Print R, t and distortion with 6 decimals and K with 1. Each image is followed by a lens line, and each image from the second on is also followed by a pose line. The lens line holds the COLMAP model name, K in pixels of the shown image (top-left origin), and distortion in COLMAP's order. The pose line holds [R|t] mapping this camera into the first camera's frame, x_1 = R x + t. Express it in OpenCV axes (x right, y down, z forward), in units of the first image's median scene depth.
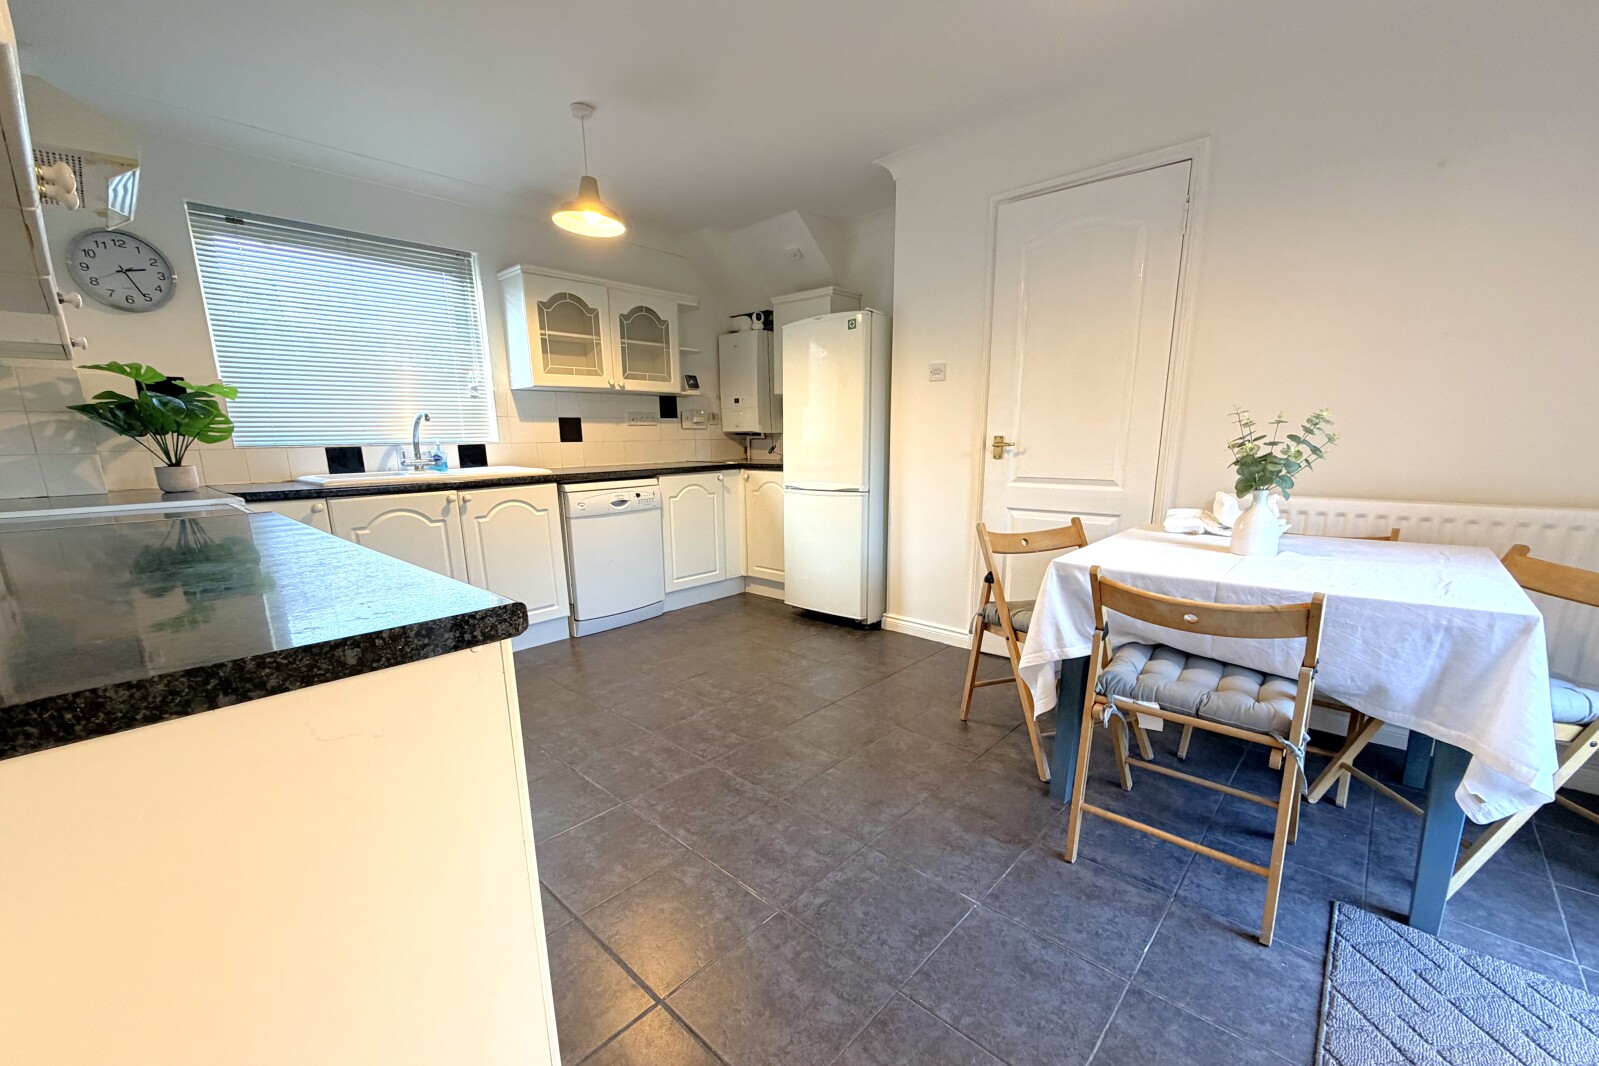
lens RADIAL K [[641.8, 0, 770.3], [0, 641.8, 580.4], [0, 0, 1]] dist [0.001404, -0.000056]
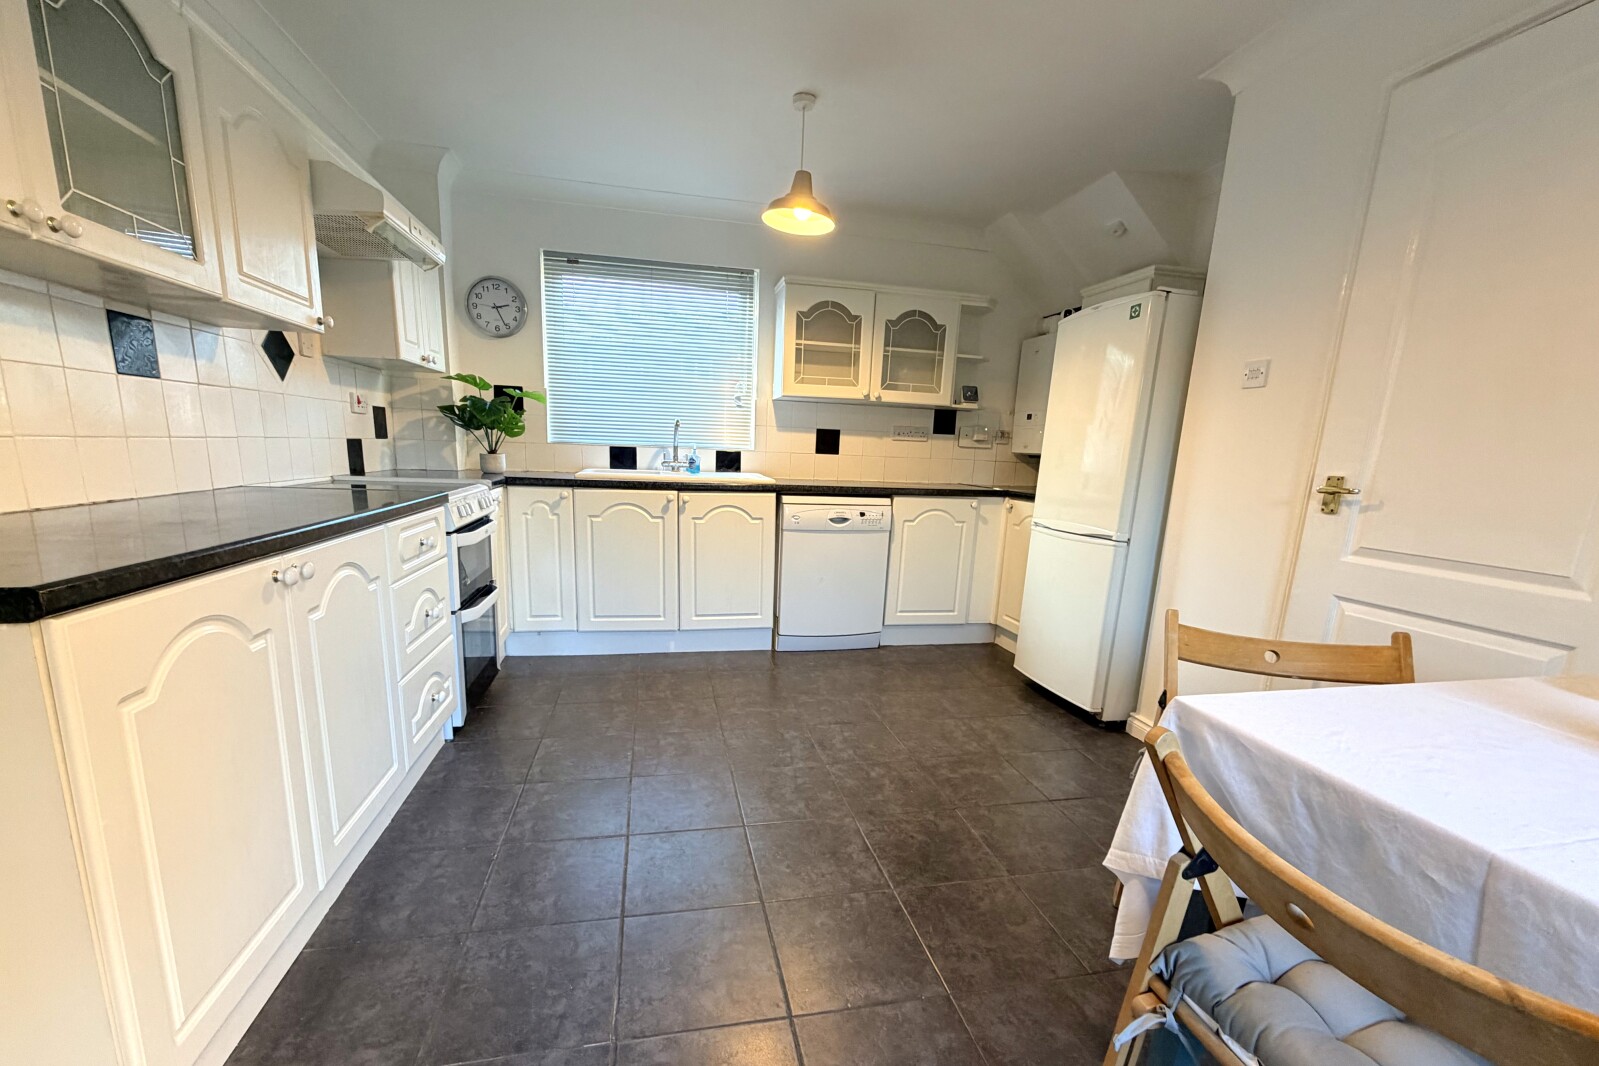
lens RADIAL K [[641.8, 0, 788.4], [0, 641.8, 585.6], [0, 0, 1]] dist [0.001404, -0.000056]
pose [[0.821982, 0.163660, -0.545492, 0.233403], [-0.175206, 0.984037, 0.031222, -0.043541], [0.541893, 0.069909, 0.837535, 0.183939]]
